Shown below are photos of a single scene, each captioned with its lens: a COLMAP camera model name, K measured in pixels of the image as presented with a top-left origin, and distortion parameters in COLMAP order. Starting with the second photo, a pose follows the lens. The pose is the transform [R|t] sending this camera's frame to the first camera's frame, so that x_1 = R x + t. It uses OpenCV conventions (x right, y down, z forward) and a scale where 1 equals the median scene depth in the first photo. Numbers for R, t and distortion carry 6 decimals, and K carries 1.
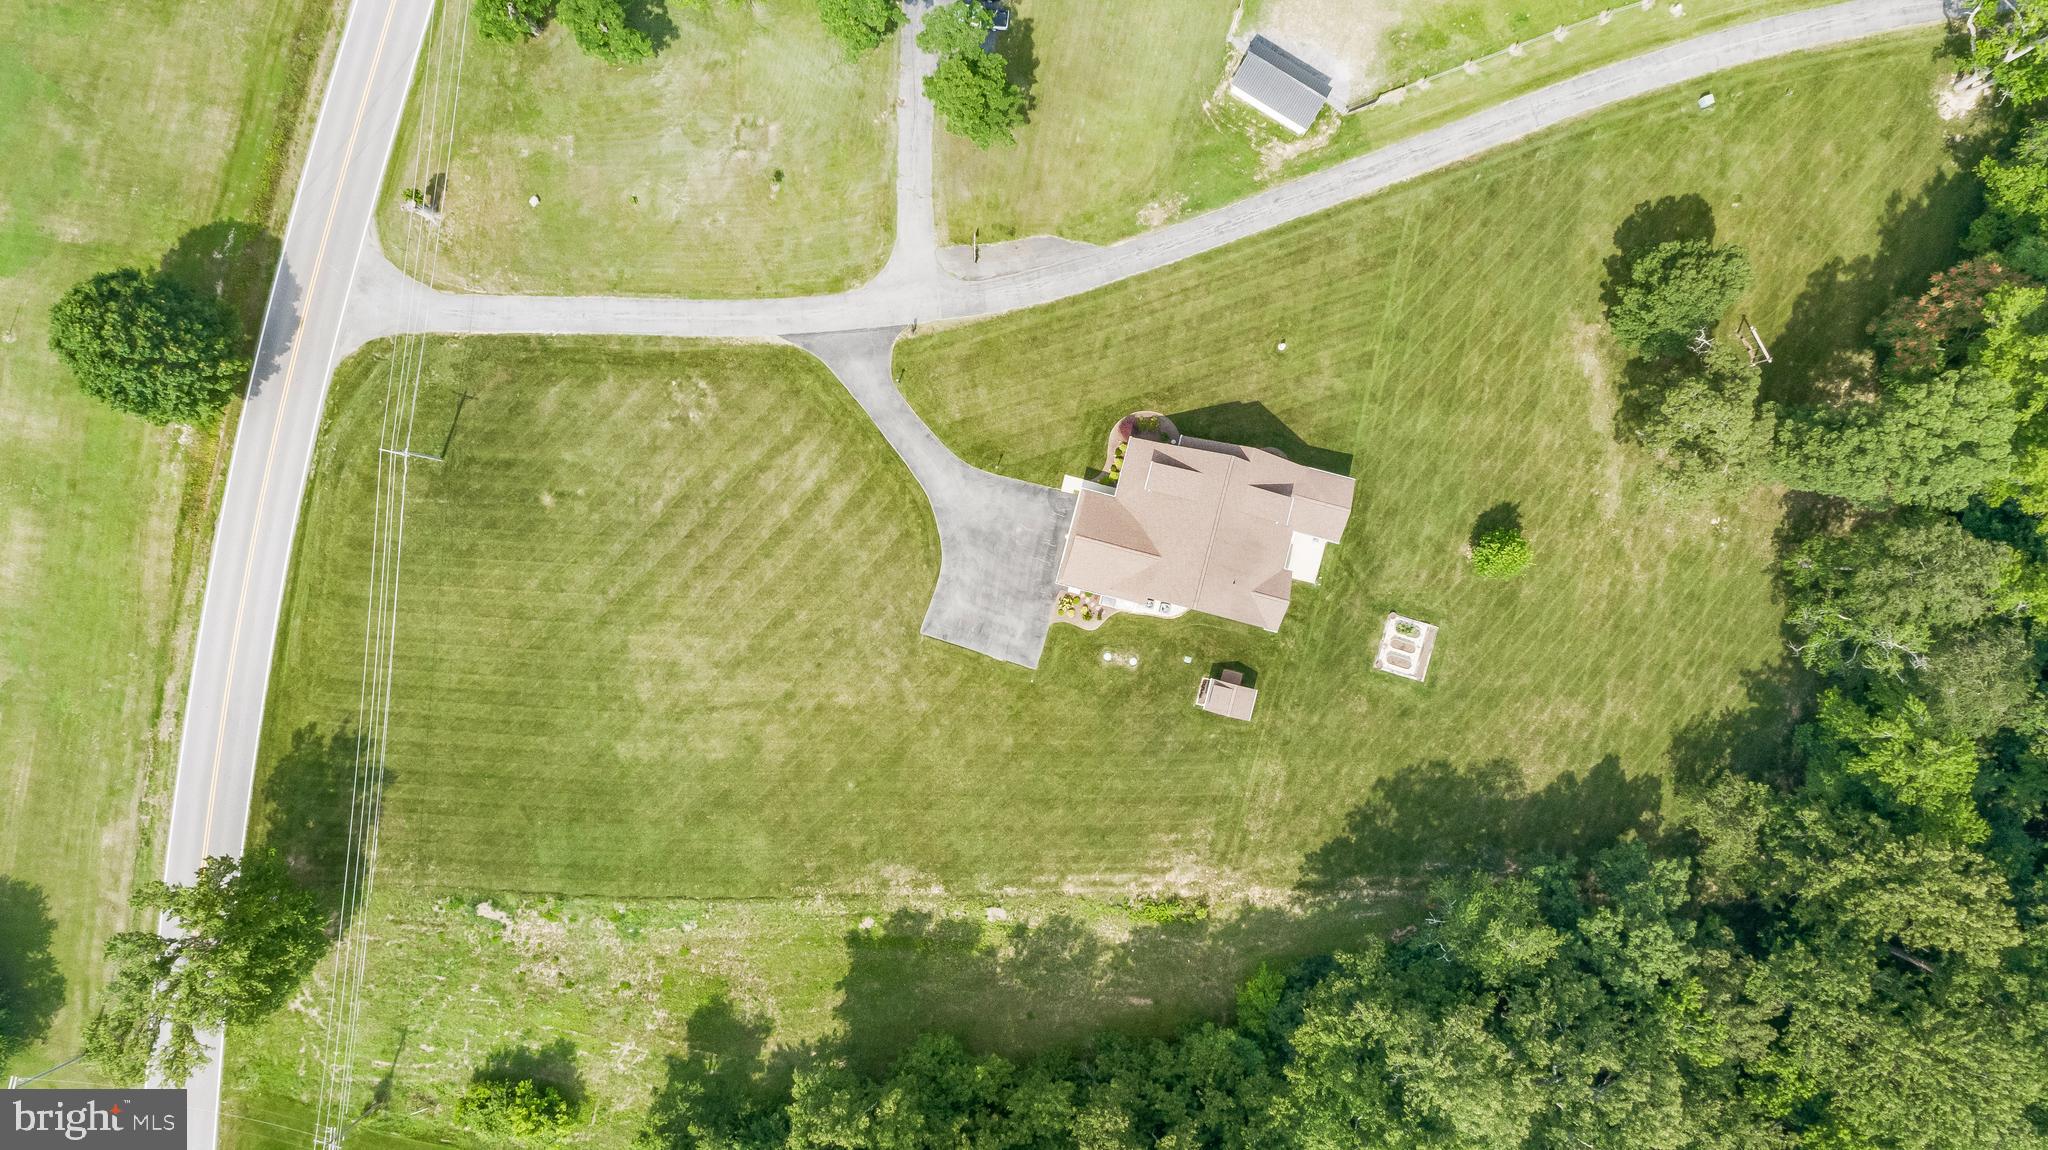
lens RADIAL K [[1383.4, 0, 1026.3], [0, 1383.4, 575.9], [0, 0, 1]] dist [-0.008468, 0.007132]
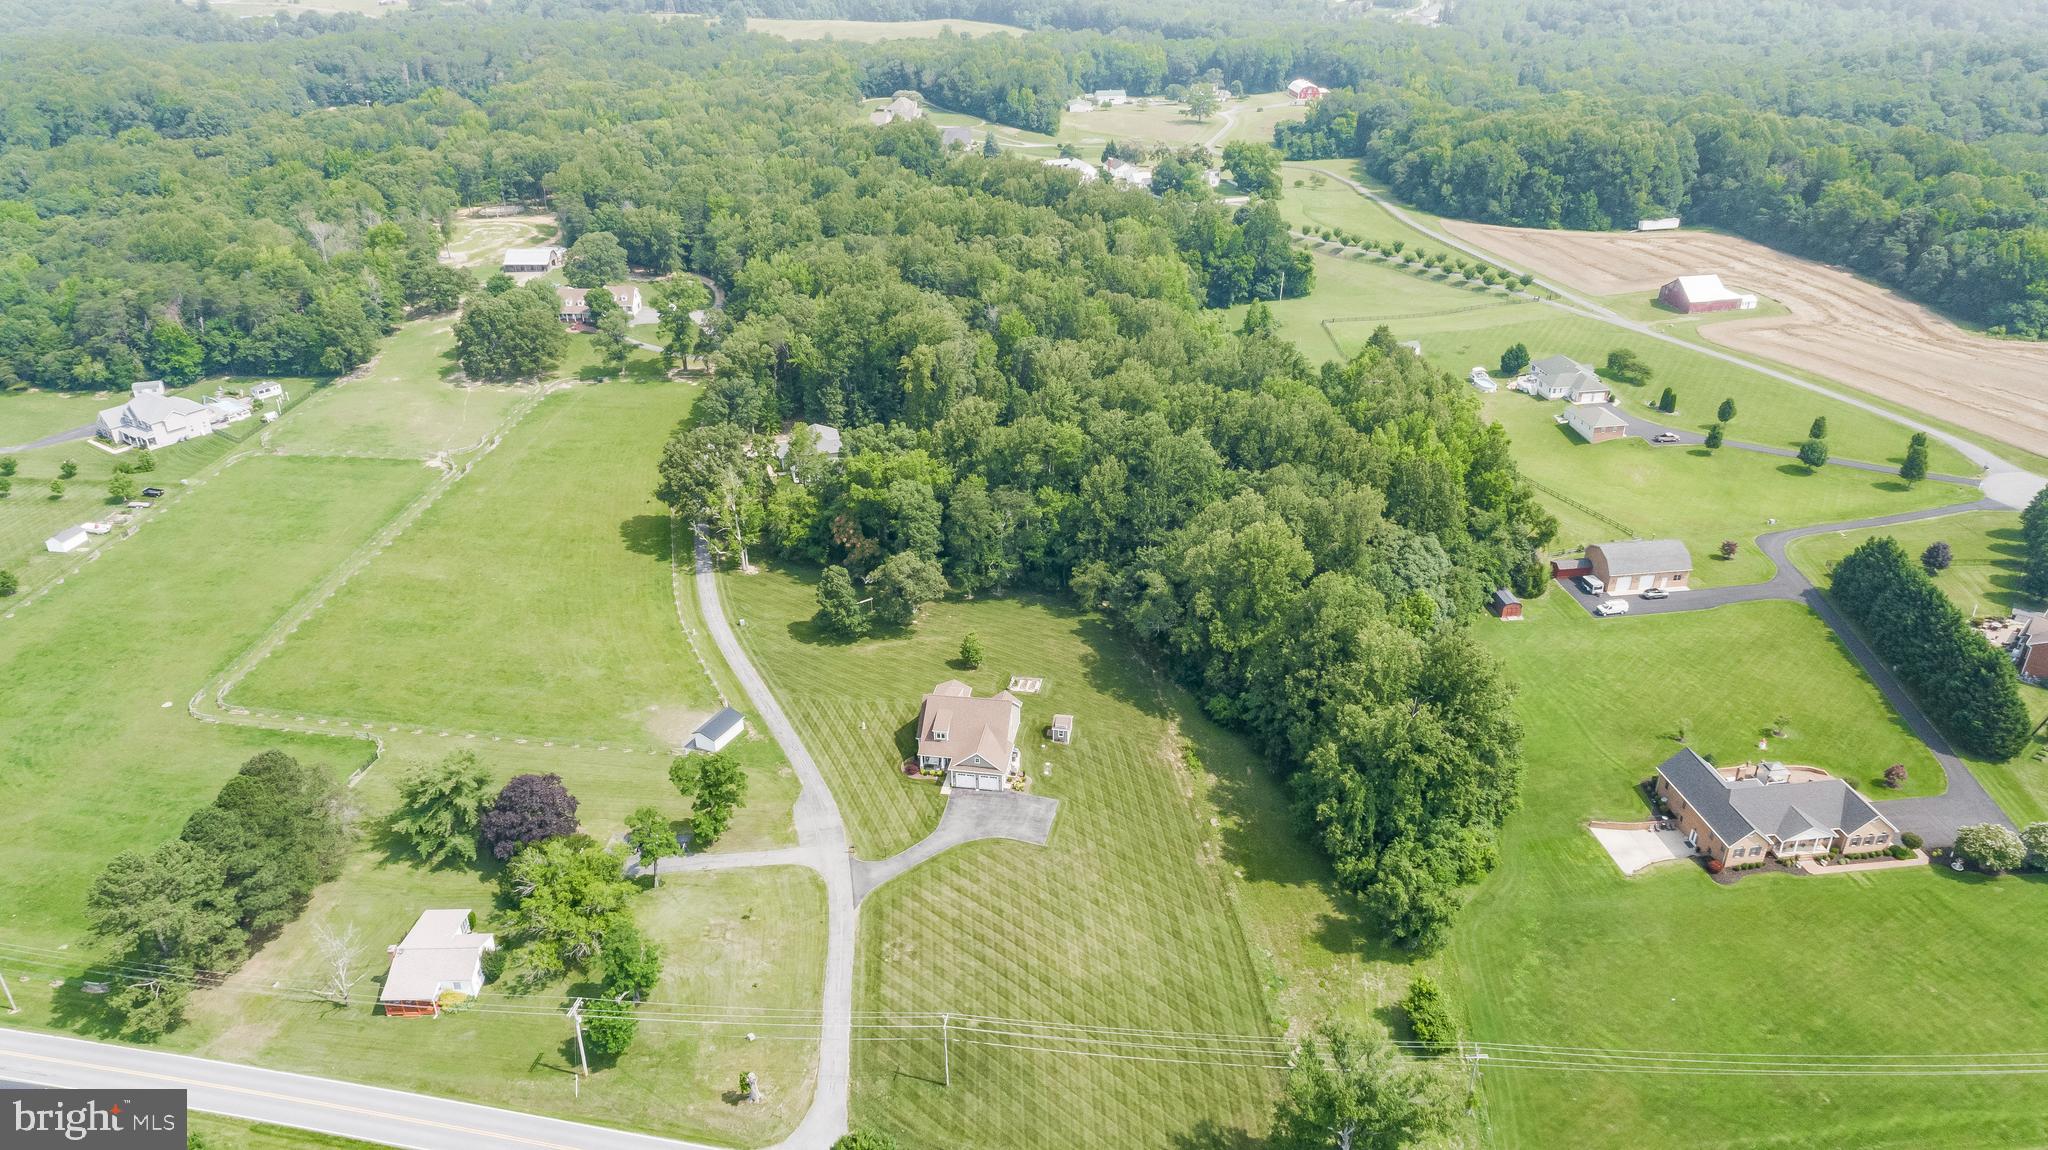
lens RADIAL K [[1383.4, 0, 1026.3], [0, 1383.4, 575.9], [0, 0, 1]] dist [-0.008468, 0.007132]
pose [[-0.092940, -0.476062, 0.874487, -1.301648], [0.995612, -0.054054, 0.076387, -0.082502], [0.010904, 0.877749, 0.478997, -0.023880]]
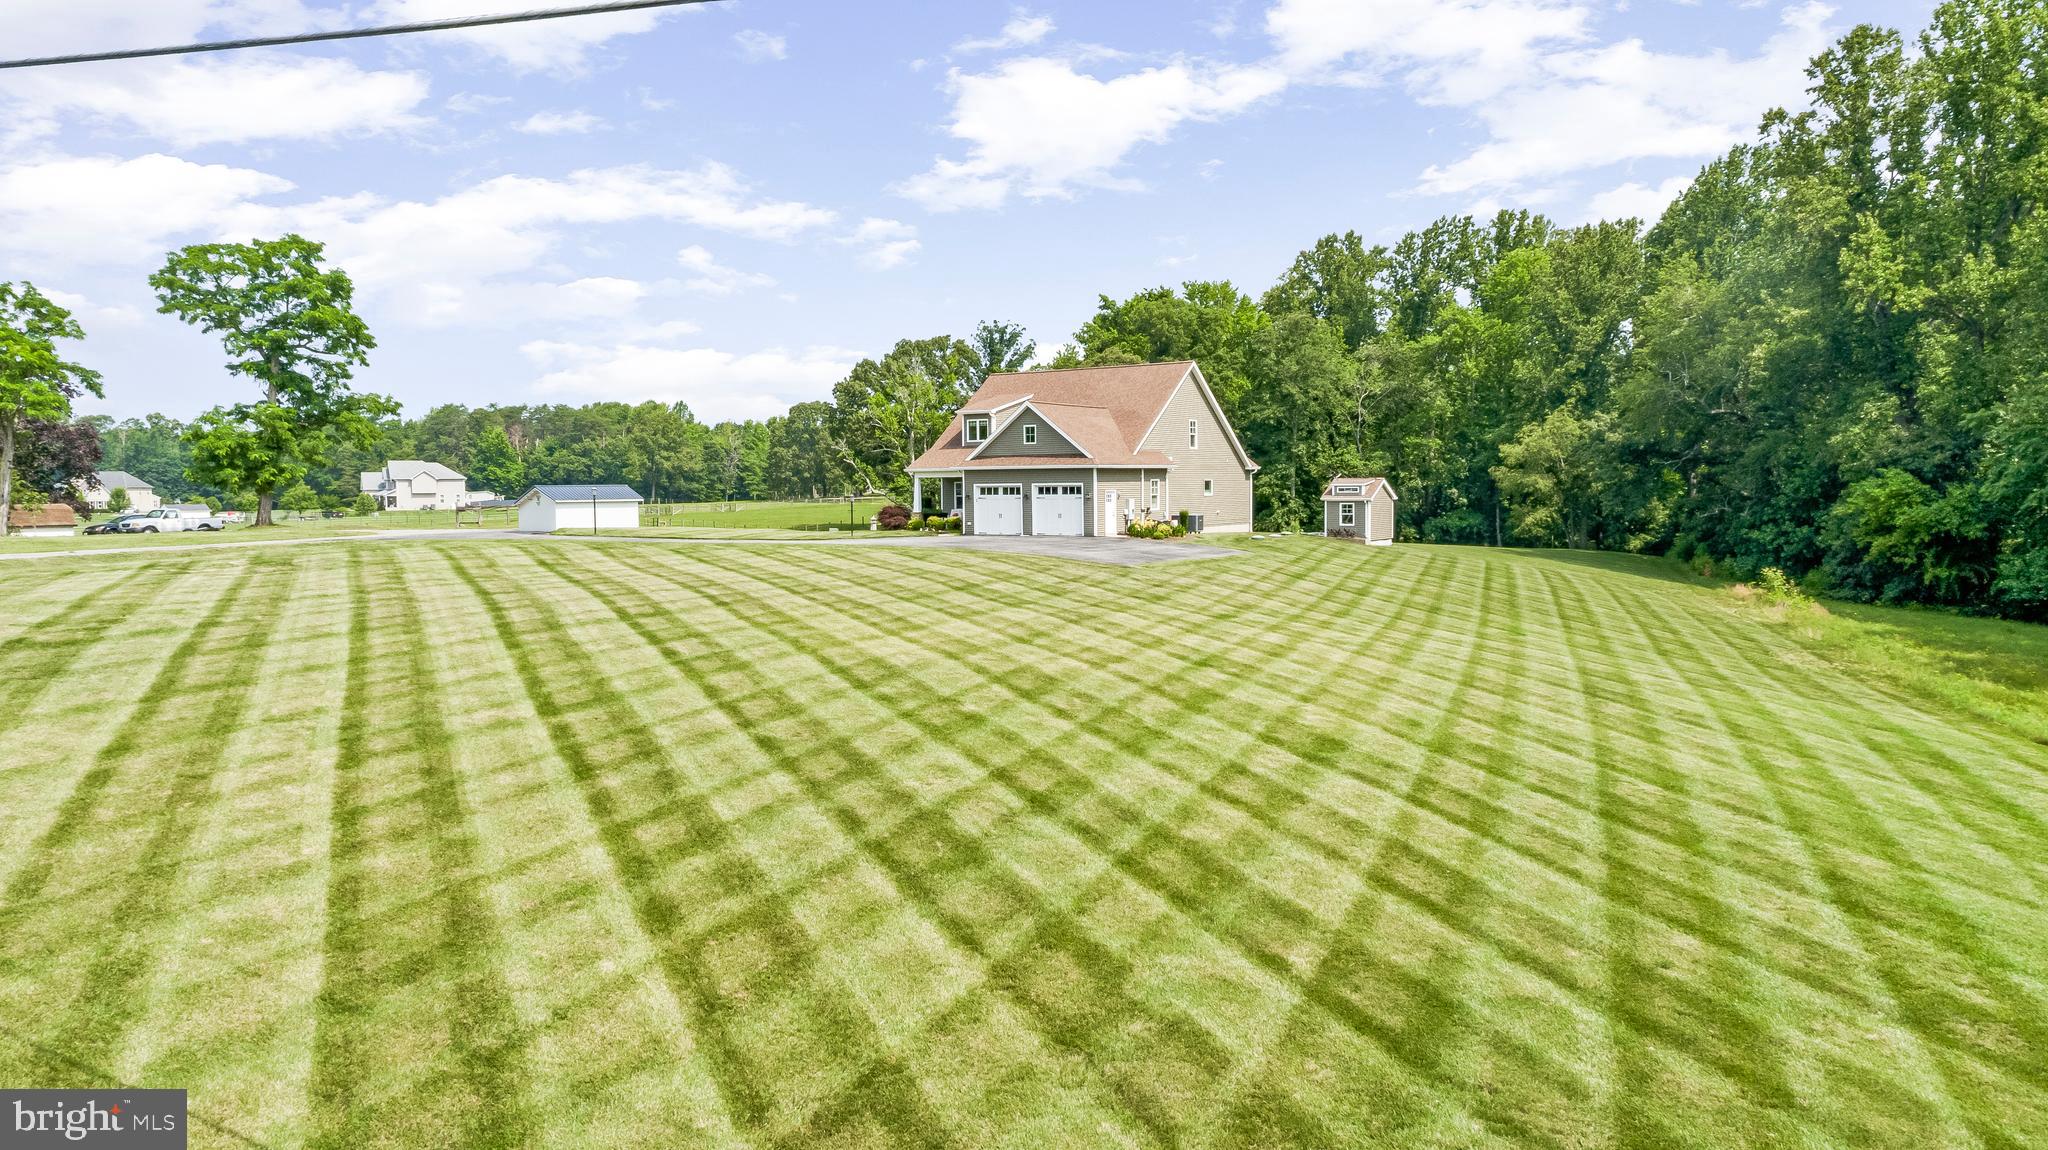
lens RADIAL K [[1393.0, 0, 1026.1], [0, 1393.0, 575.0], [0, 0, 1]] dist [-0.008840, 0.008788]
pose [[0.325408, -0.081677, 0.942040, -0.480863], [0.945345, 0.006206, -0.326012, 0.149115], [0.020782, 0.996640, 0.079232, 0.966019]]
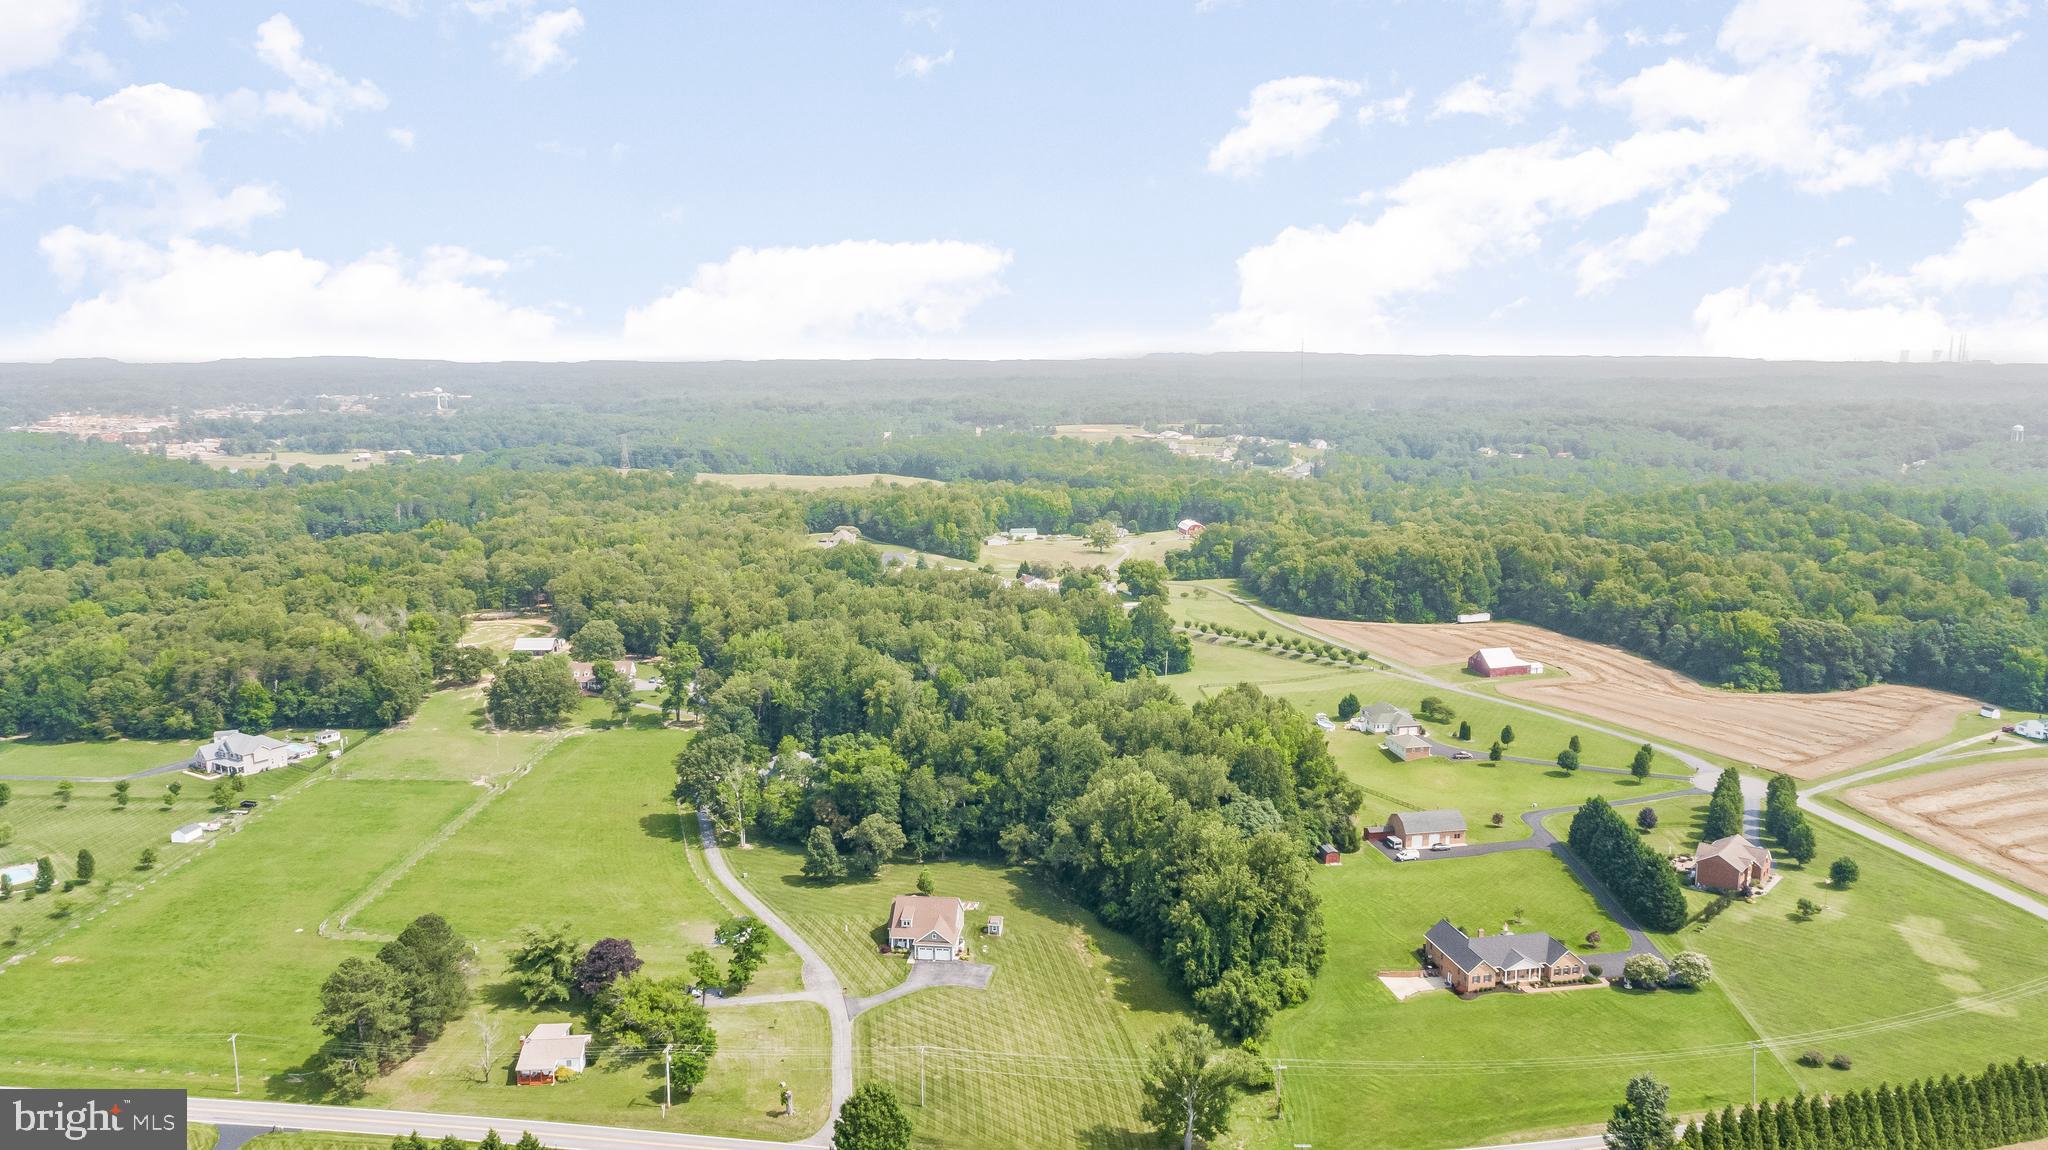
lens RADIAL K [[1426.7, 0, 1027.0], [0, 1426.7, 577.8], [0, 0, 1]] dist [-0.006511, 0.003526]
pose [[-0.151488, -0.178817, 0.972150, -2.136004], [0.988456, -0.029756, 0.148555, -0.204747], [0.002364, 0.983432, 0.181260, -0.038421]]
